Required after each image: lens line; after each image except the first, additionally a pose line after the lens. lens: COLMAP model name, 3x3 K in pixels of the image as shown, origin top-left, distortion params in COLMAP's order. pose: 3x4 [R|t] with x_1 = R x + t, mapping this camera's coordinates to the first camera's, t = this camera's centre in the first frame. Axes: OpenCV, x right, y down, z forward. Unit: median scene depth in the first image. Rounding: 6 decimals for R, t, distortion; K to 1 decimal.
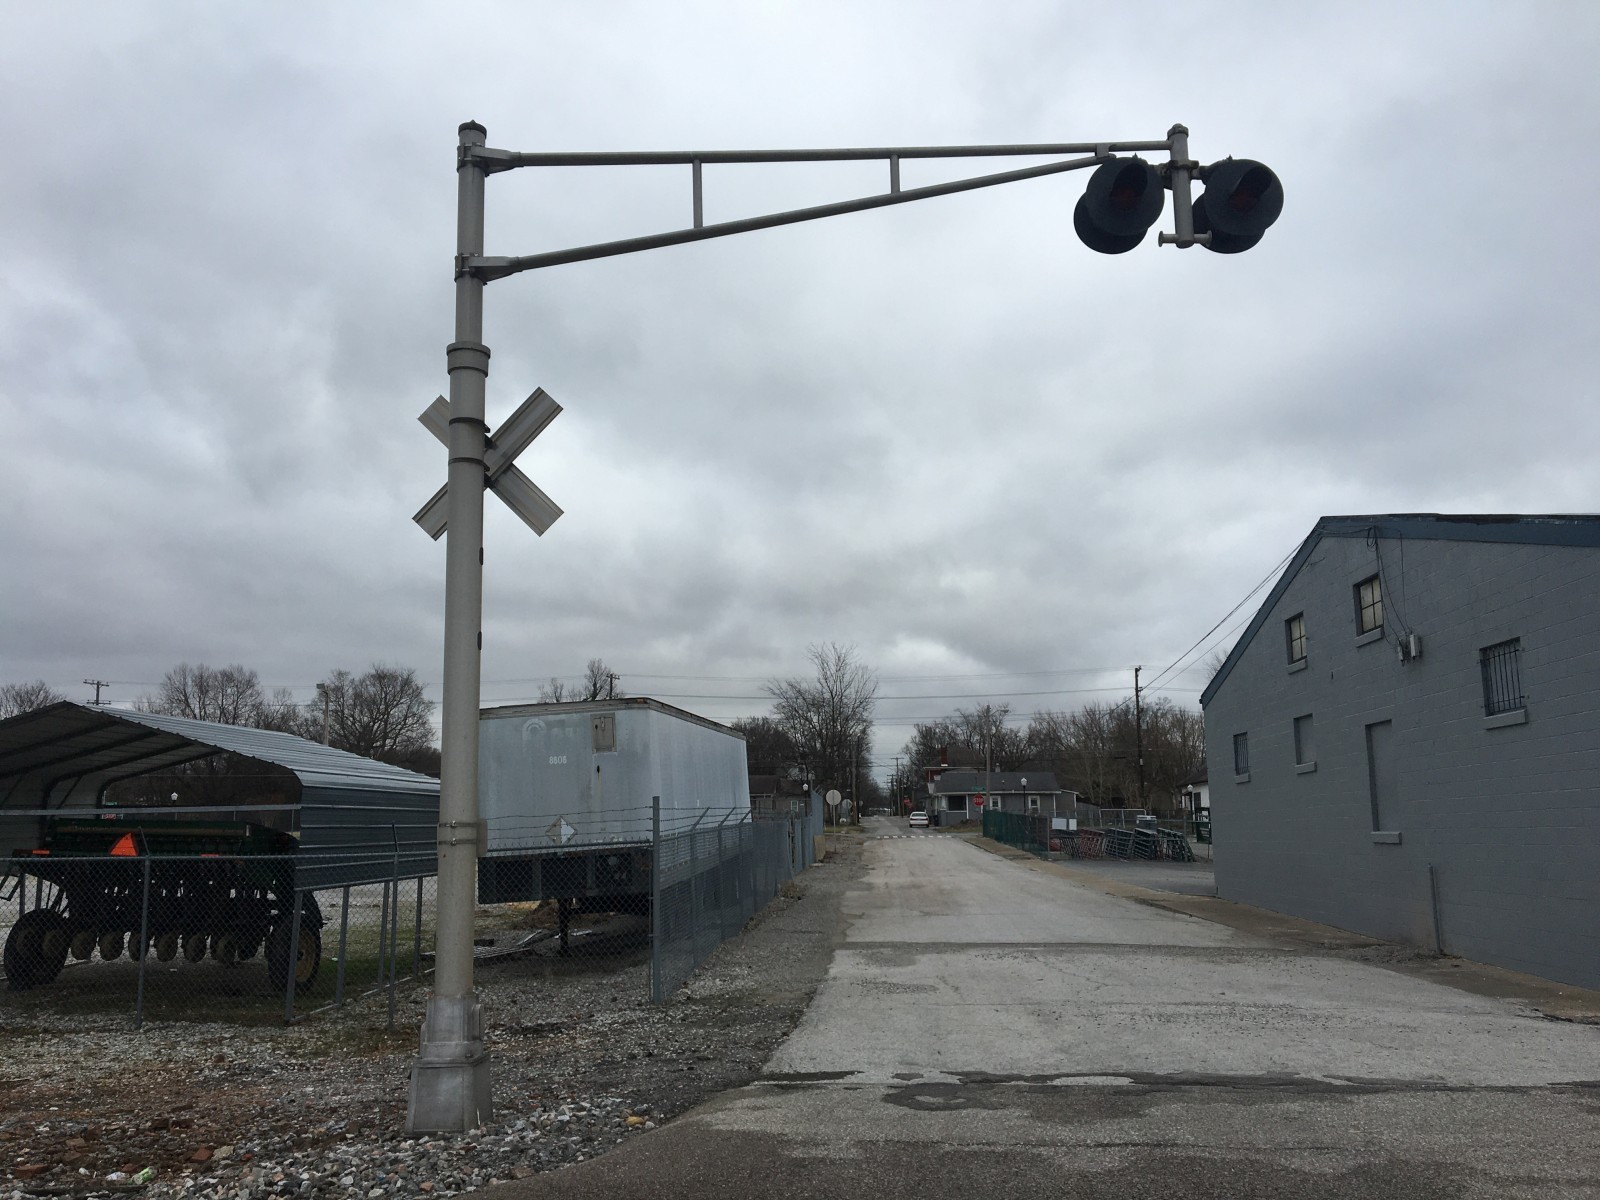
lens RADIAL K [[1385.6, 0, 800.0], [0, 1385.6, 600.0], [0, 0, 1]] dist [0.121973, -0.234942]
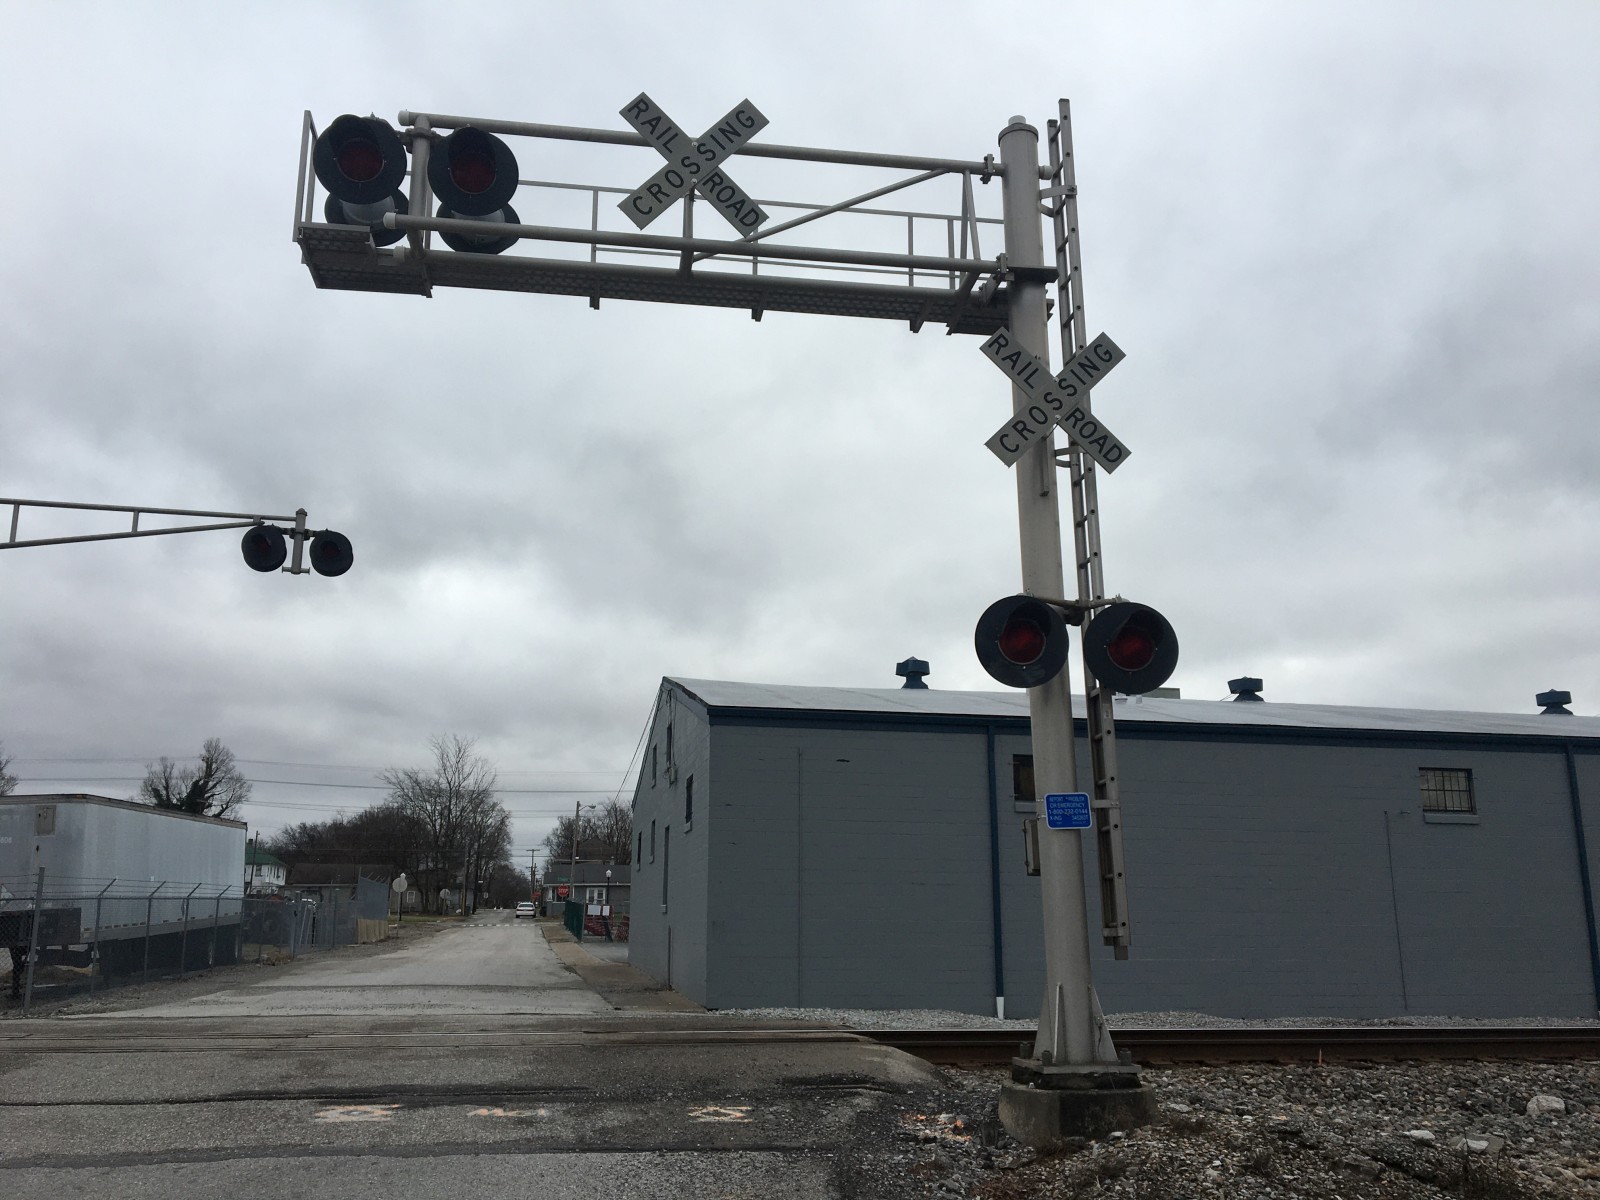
lens RADIAL K [[1323.6, 0, 778.3], [0, 1323.6, 604.5], [0, 0, 1]] dist [0.096491, -0.159455]
pose [[0.967376, 0.071708, 0.242986, 0.246190], [-0.054458, 0.995543, -0.076991, -0.055906], [-0.247424, 0.061247, 0.966970, -0.481633]]
